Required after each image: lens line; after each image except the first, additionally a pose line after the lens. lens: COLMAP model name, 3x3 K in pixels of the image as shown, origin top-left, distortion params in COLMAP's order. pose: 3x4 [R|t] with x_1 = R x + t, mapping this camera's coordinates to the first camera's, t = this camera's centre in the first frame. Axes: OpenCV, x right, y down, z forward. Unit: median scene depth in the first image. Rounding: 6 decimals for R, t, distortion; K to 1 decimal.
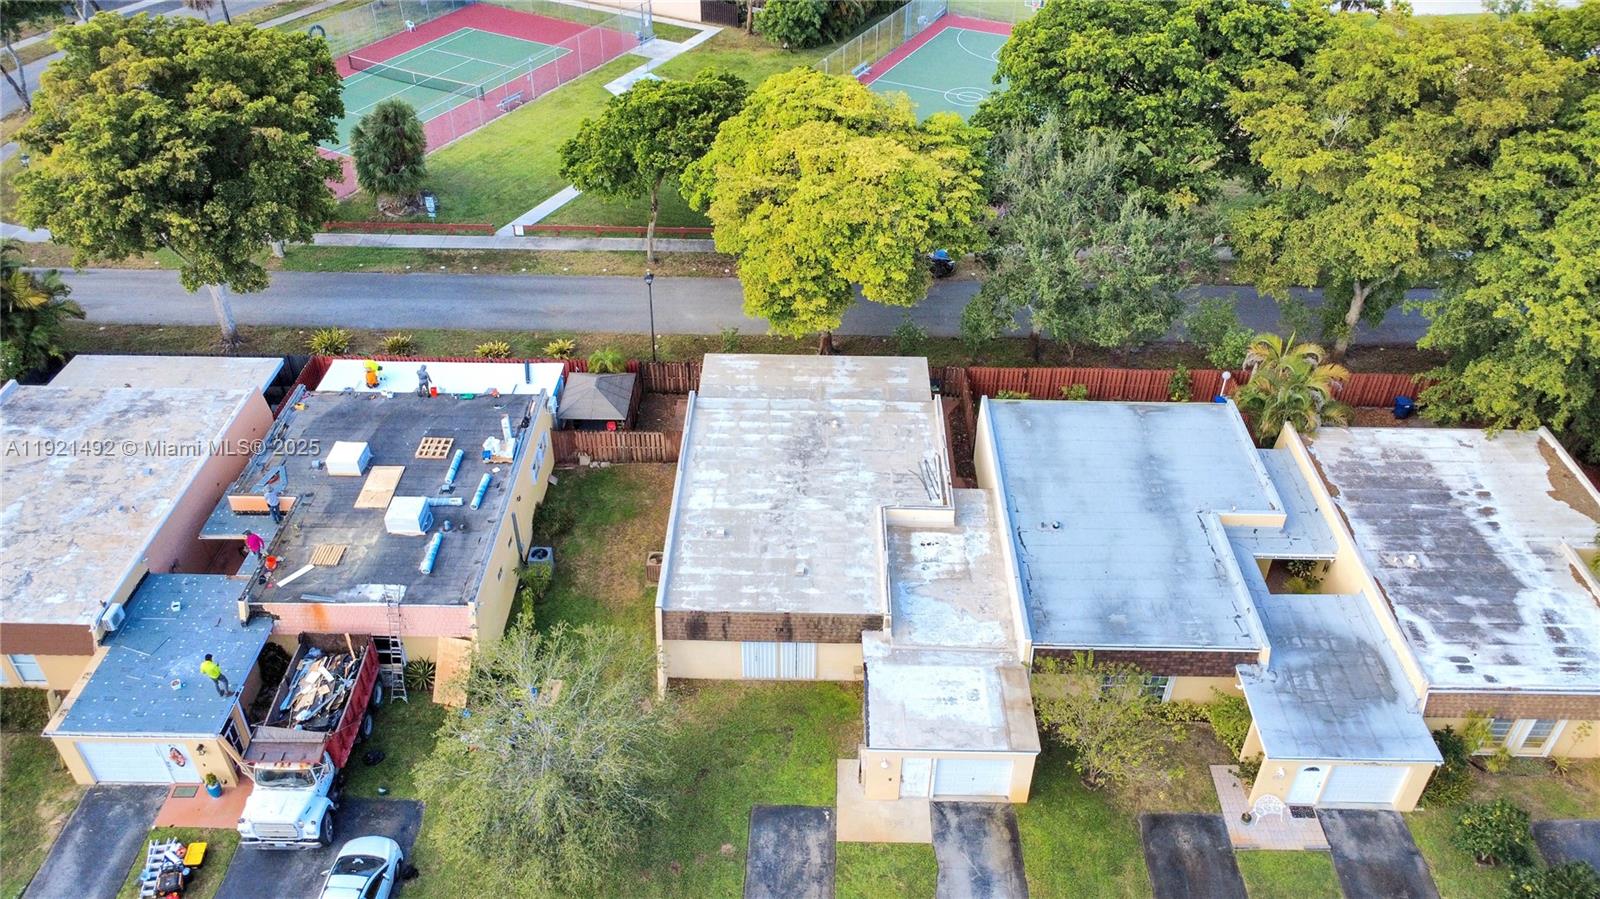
lens RADIAL K [[1200.8, 0, 800.0], [0, 1200.8, 449.5], [0, 0, 1]] dist [0.002257, -0.002372]
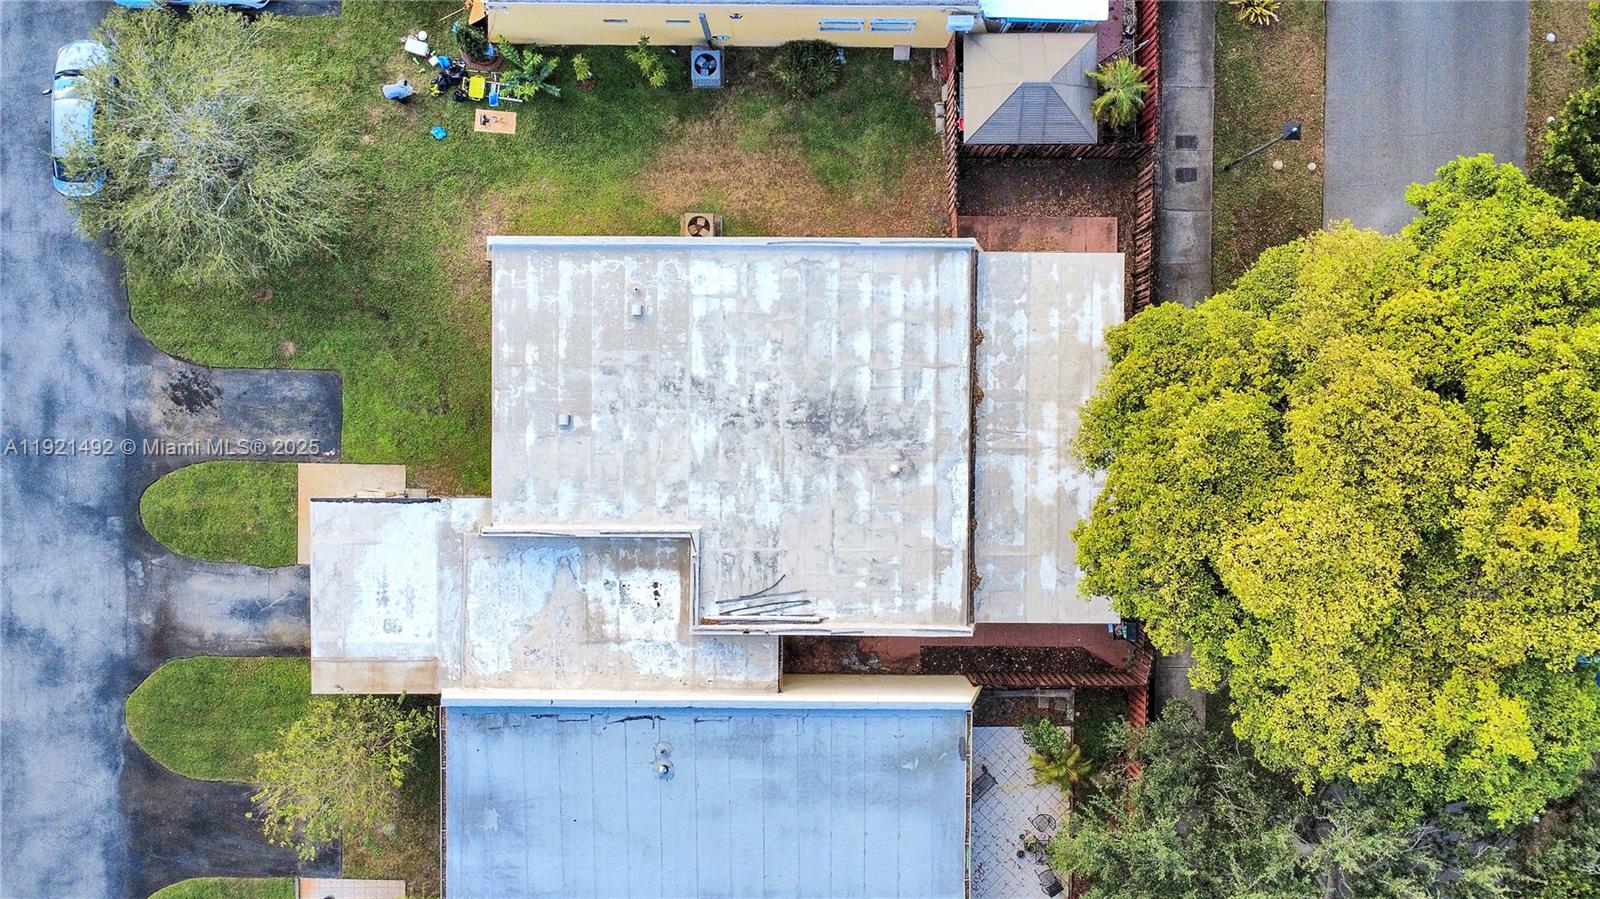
lens RADIAL K [[1200.8, 0, 800.0], [0, 1200.8, 449.5], [0, 0, 1]] dist [0.002257, -0.002372]
pose [[0.012121, 0.999852, 0.012247, 0.010202], [-0.608604, -0.002341, 0.793471, -0.520265], [0.793381, -0.017071, 0.608485, 0.578121]]
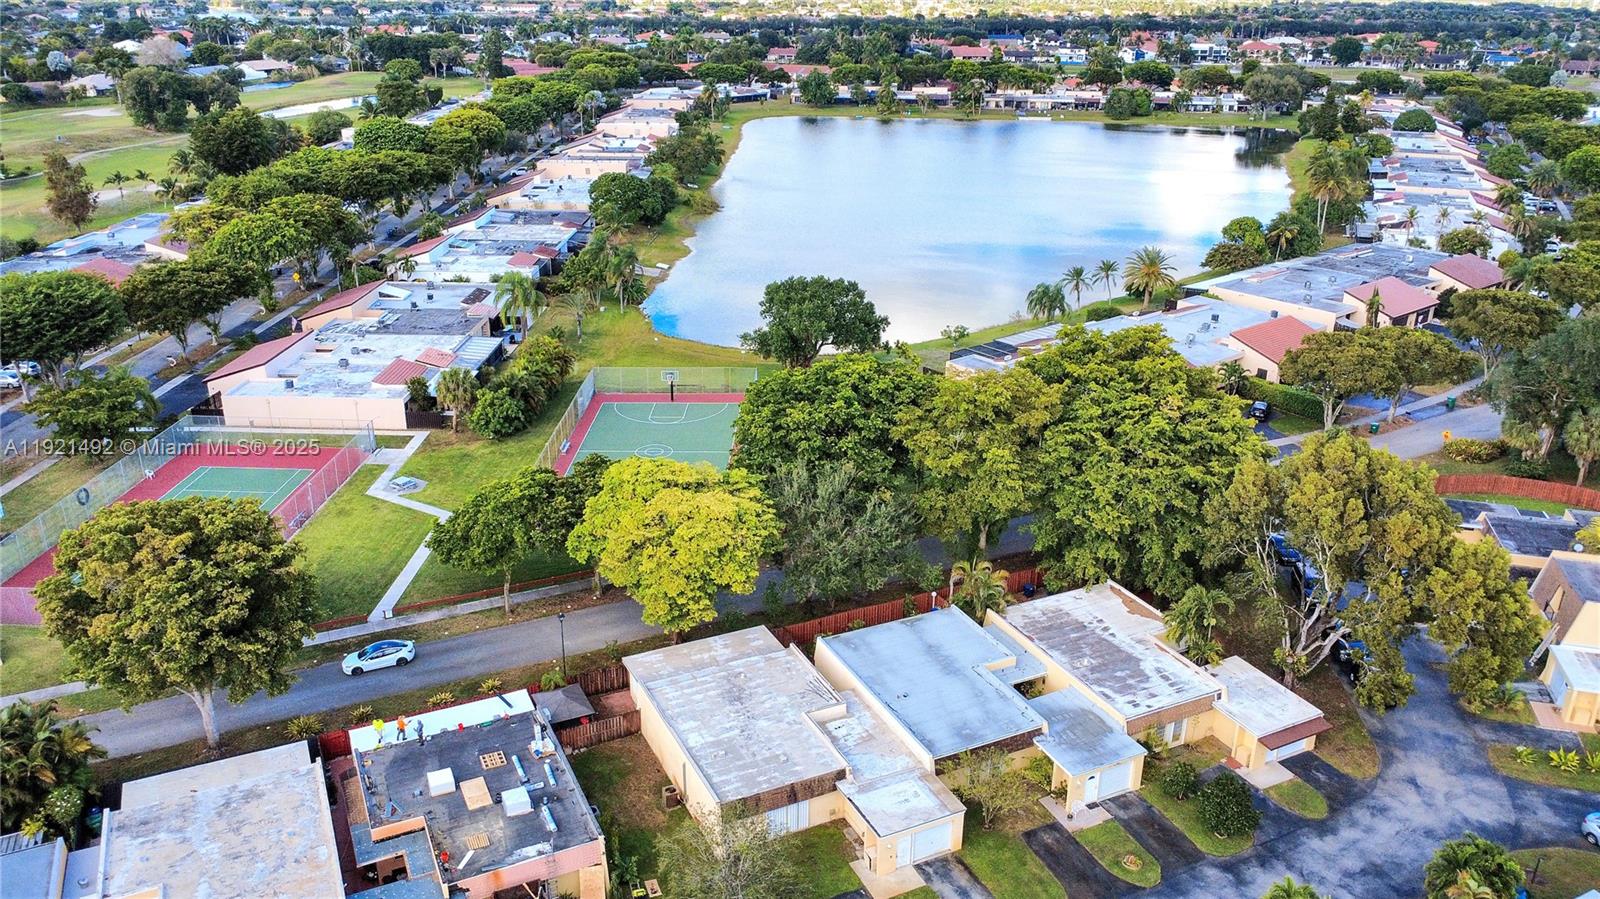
lens RADIAL K [[1200.8, 0, 800.0], [0, 1200.8, 449.5], [0, 0, 1]] dist [0.002257, -0.002372]
pose [[0.893185, -0.165427, 0.418157, -0.508430], [0.268362, 0.942229, -0.200468, 0.033998], [-0.360837, 0.291272, 0.885978, -0.470651]]
